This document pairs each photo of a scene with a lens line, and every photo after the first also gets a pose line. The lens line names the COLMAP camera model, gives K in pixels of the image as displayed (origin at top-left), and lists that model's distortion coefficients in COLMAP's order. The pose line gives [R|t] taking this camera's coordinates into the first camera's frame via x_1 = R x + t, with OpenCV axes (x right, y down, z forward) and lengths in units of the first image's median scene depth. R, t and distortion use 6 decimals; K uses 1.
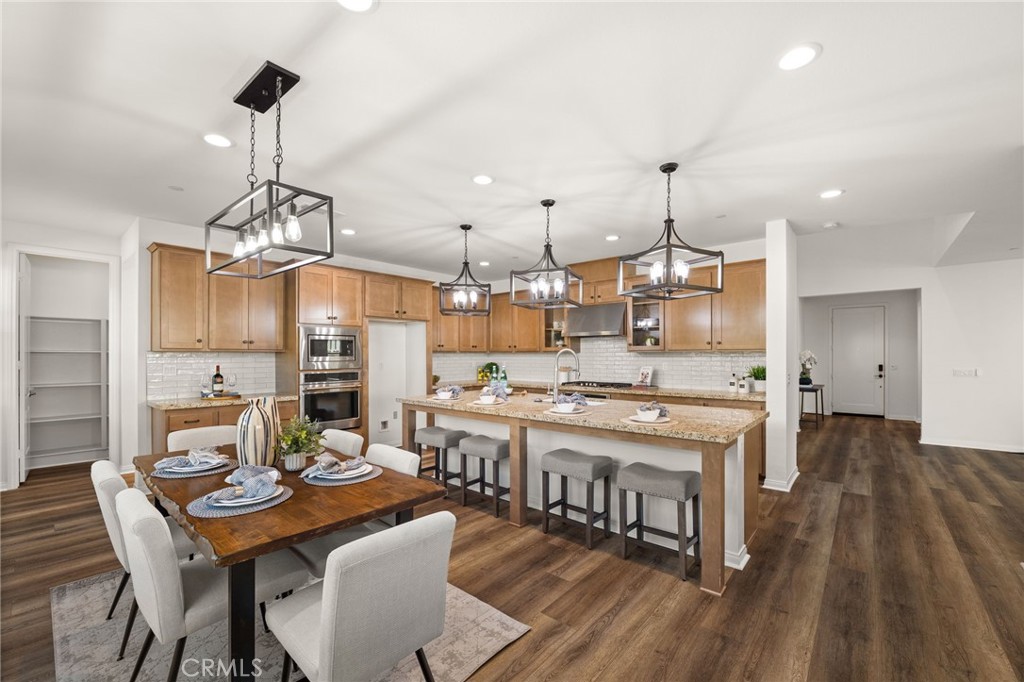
lens RADIAL K [[425.9, 0, 510.8], [0, 425.9, 353.4], [0, 0, 1]] dist [-0.008846, -0.000812]
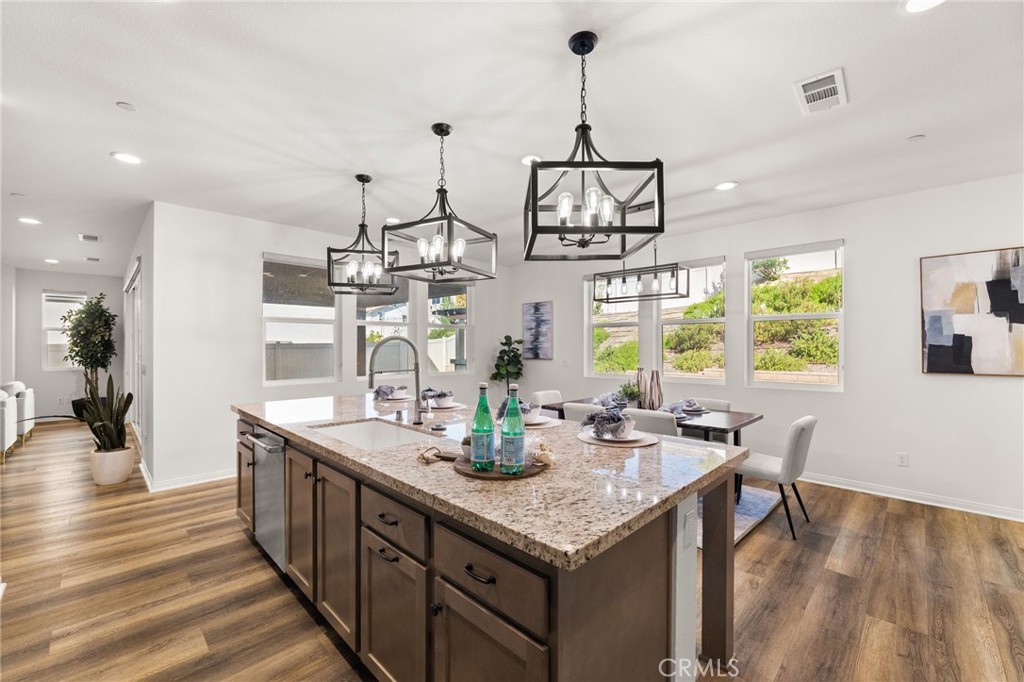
lens RADIAL K [[417.9, 0, 511.9], [0, 417.9, 343.2], [0, 0, 1]] dist [-0.002727, -0.000260]
pose [[-0.997672, 0.000258, 0.068189, -0.059450], [-0.000130, 0.999984, -0.005680, 0.002386], [-0.068190, -0.005675, -0.997656, 1.342347]]
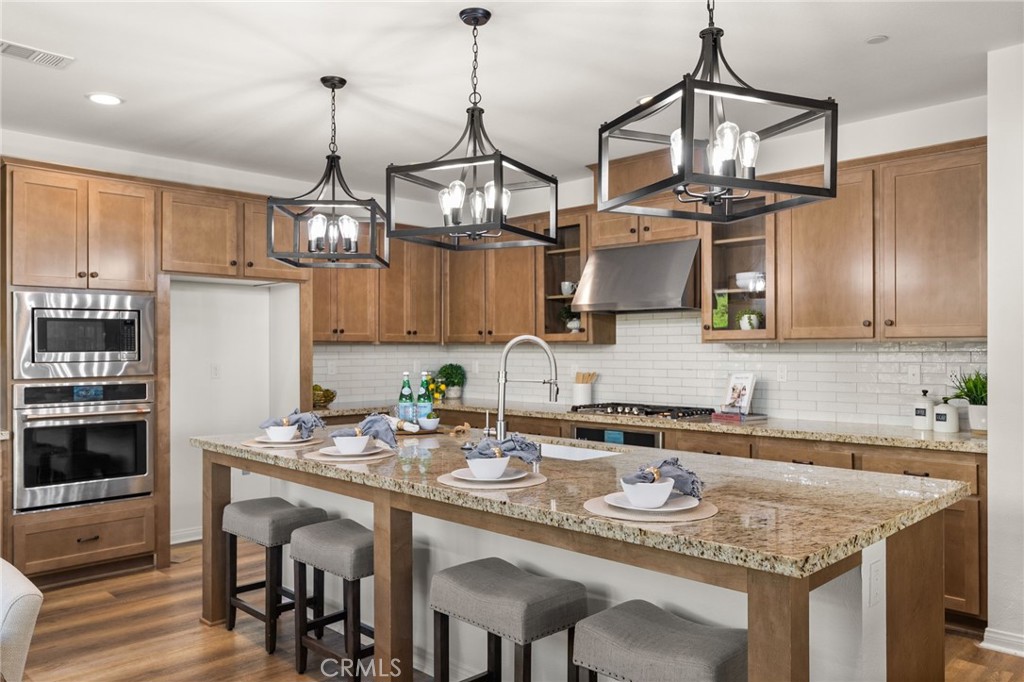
lens RADIAL K [[772.2, 0, 509.8], [0, 772.2, 344.7], [0, 0, 1]] dist [0.001756, 0.000823]
pose [[0.997253, -0.000275, -0.074069, 0.148221], [0.000116, 0.999998, -0.002152, 0.000756], [0.074070, 0.002137, 0.997251, 0.140043]]
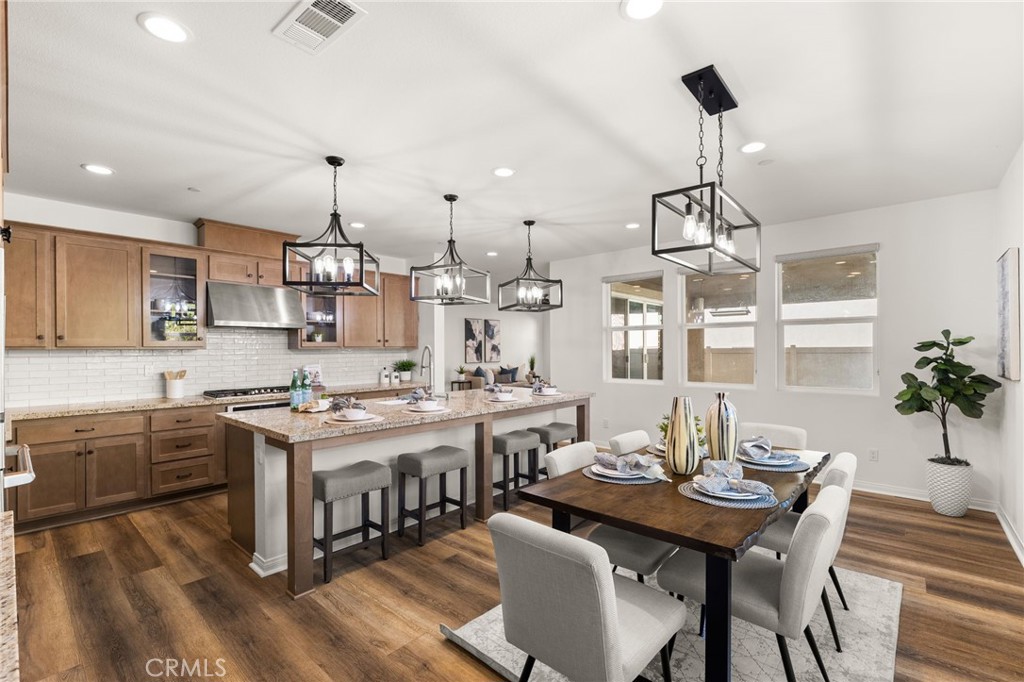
lens RADIAL K [[452.2, 0, 516.9], [0, 452.2, 348.7], [0, 0, 1]] dist [-0.001363, -0.000006]
pose [[0.012629, 0.003192, 0.999915, -0.768642], [0.003503, 0.999989, -0.003236, 0.001454], [-0.999914, 0.003544, 0.012618, 0.669709]]
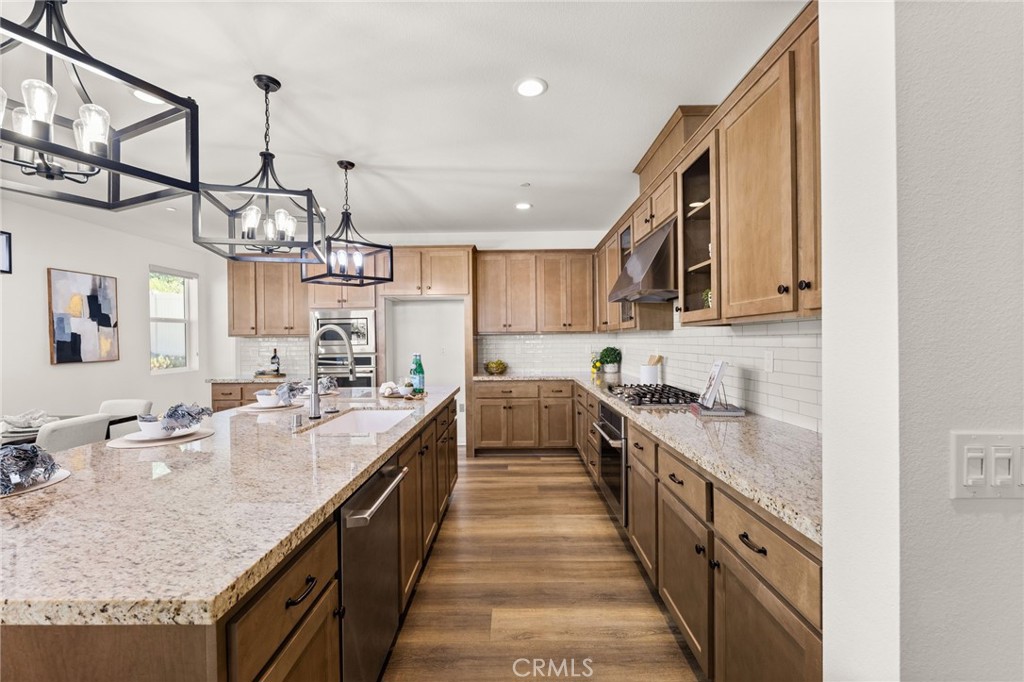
lens RADIAL K [[425.9, 0, 509.0], [0, 425.9, 338.1], [0, 0, 1]] dist [-0.008846, -0.000812]
pose [[0.644718, -0.009642, -0.764360, 0.604514], [0.012580, 0.999919, -0.002003, 0.009545], [0.764317, -0.008324, 0.644787, 0.697643]]
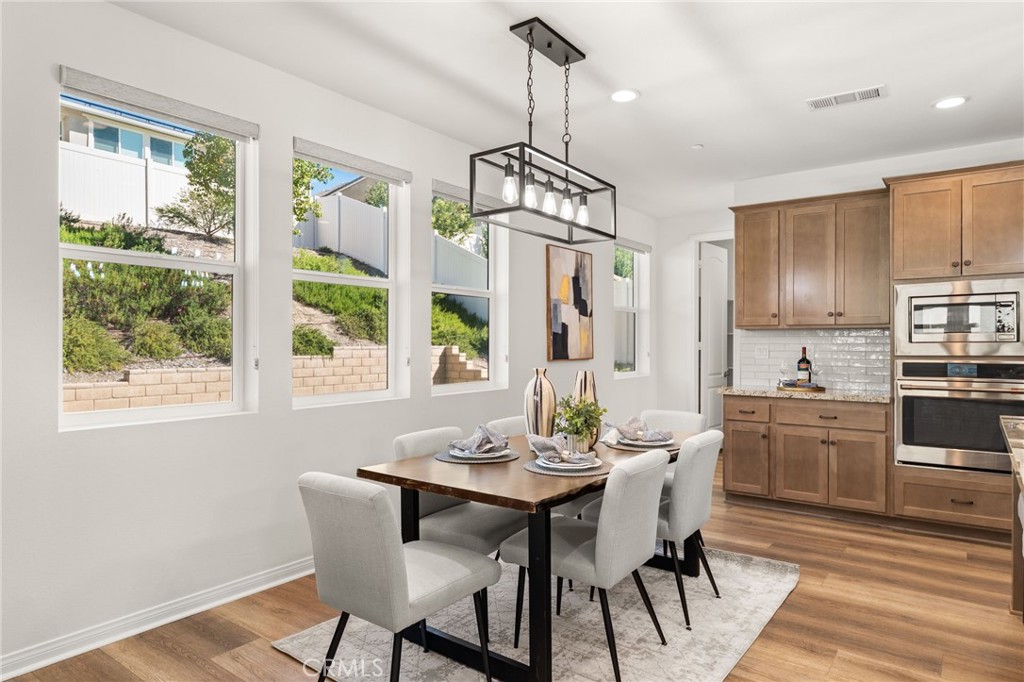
lens RADIAL K [[621.0, 0, 514.6], [0, 621.0, 343.7], [0, 0, 1]] dist [0.016422, -0.000987]
pose [[0.073141, -0.001143, -0.997321, 0.369304], [-0.000329, 0.999999, -0.001170, 0.023230], [0.997322, 0.000413, 0.073141, 0.378539]]
